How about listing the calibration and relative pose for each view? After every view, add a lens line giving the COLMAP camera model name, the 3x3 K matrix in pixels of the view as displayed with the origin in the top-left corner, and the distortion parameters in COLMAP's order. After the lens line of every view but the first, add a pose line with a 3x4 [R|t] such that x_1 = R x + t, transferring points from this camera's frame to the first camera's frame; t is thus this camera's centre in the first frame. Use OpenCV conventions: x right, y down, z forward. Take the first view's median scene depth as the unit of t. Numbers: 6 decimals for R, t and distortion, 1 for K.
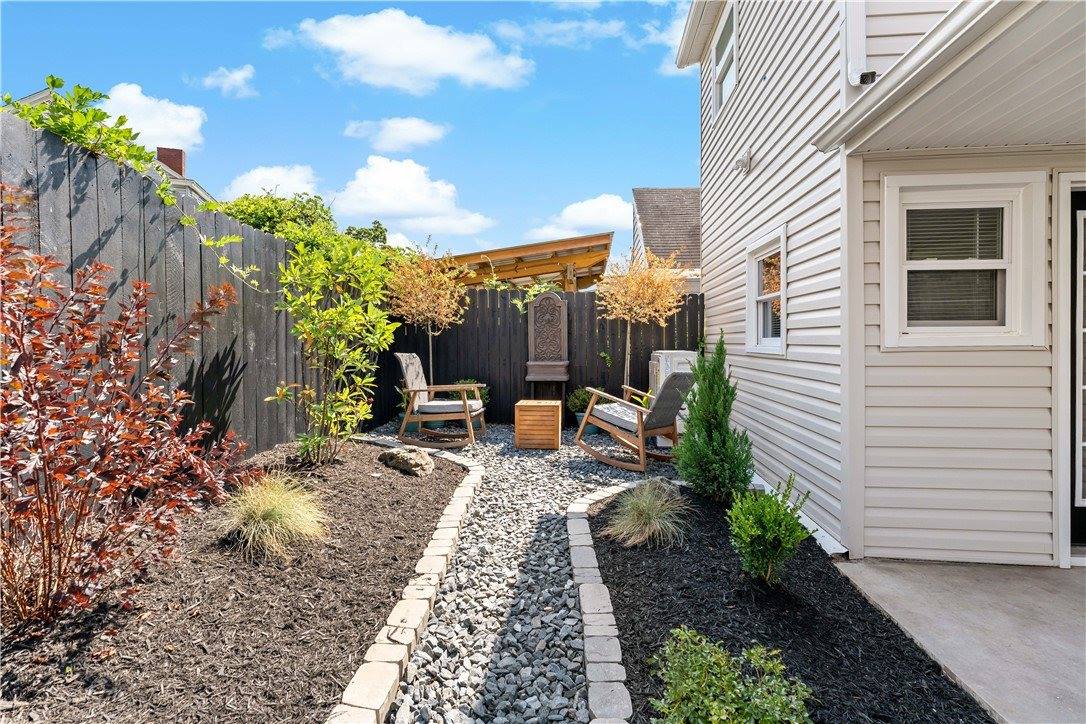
lens RADIAL K [[496.8, 0, 559.1], [0, 496.8, 350.4], [0, 0, 1]] dist [-0.000263, -0.000102]
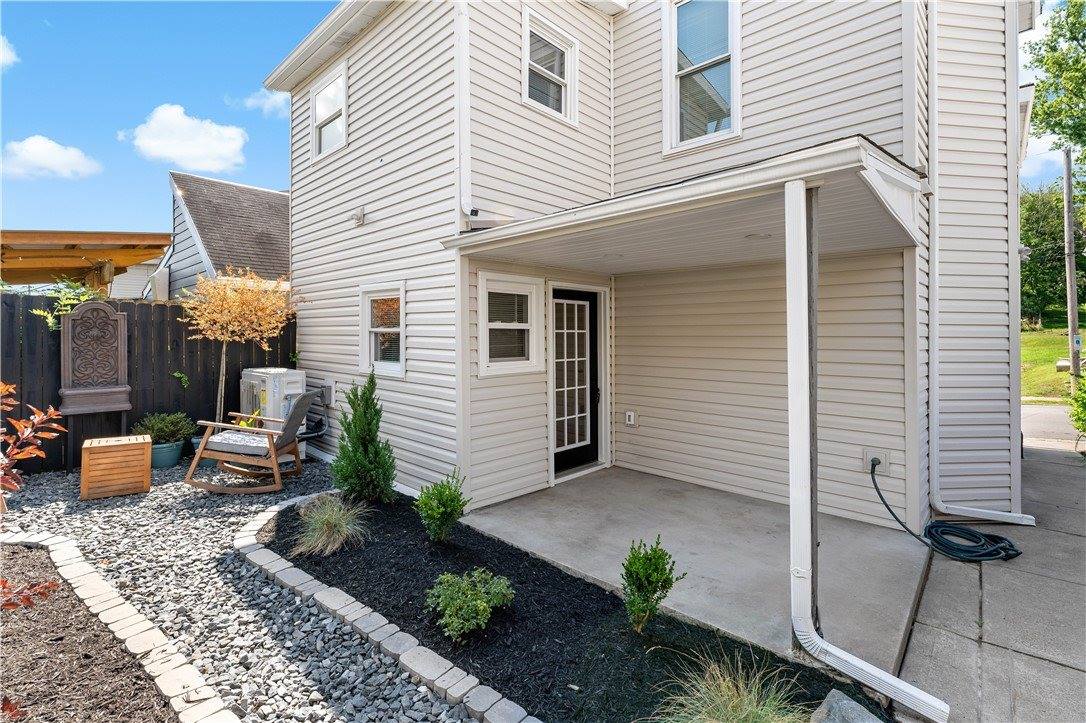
lens RADIAL K [[496.7, 0, 540.9], [0, 496.7, 330.1], [0, 0, 1]] dist [-0.000398, -0.000401]
pose [[0.633022, 0.005965, 0.774111, -0.443195], [0.009253, 0.999841, -0.015271, -0.122526], [-0.774079, 0.016830, 0.632866, -0.168282]]
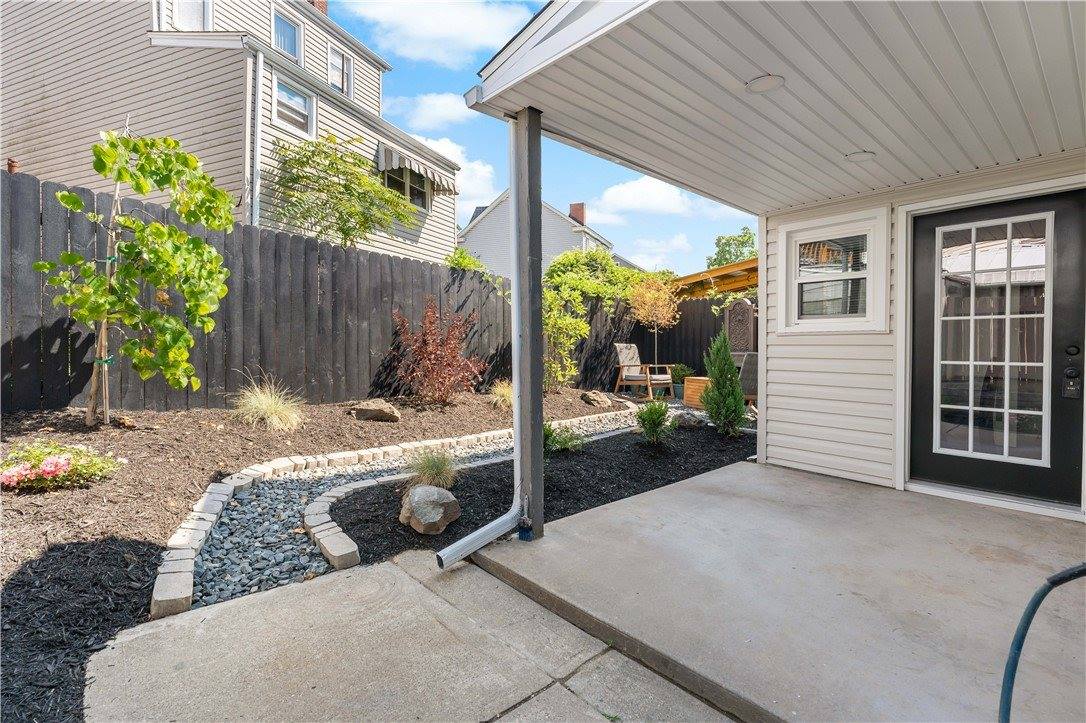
lens RADIAL K [[502.4, 0, 542.9], [0, 502.4, 355.7], [0, 0, 1]] dist [-0.000204, -0.000100]
pose [[0.718522, 0.018586, -0.695255, 1.158300], [-0.017111, 0.999813, 0.009043, 0.061253], [0.695293, 0.005399, 0.718706, -0.639467]]
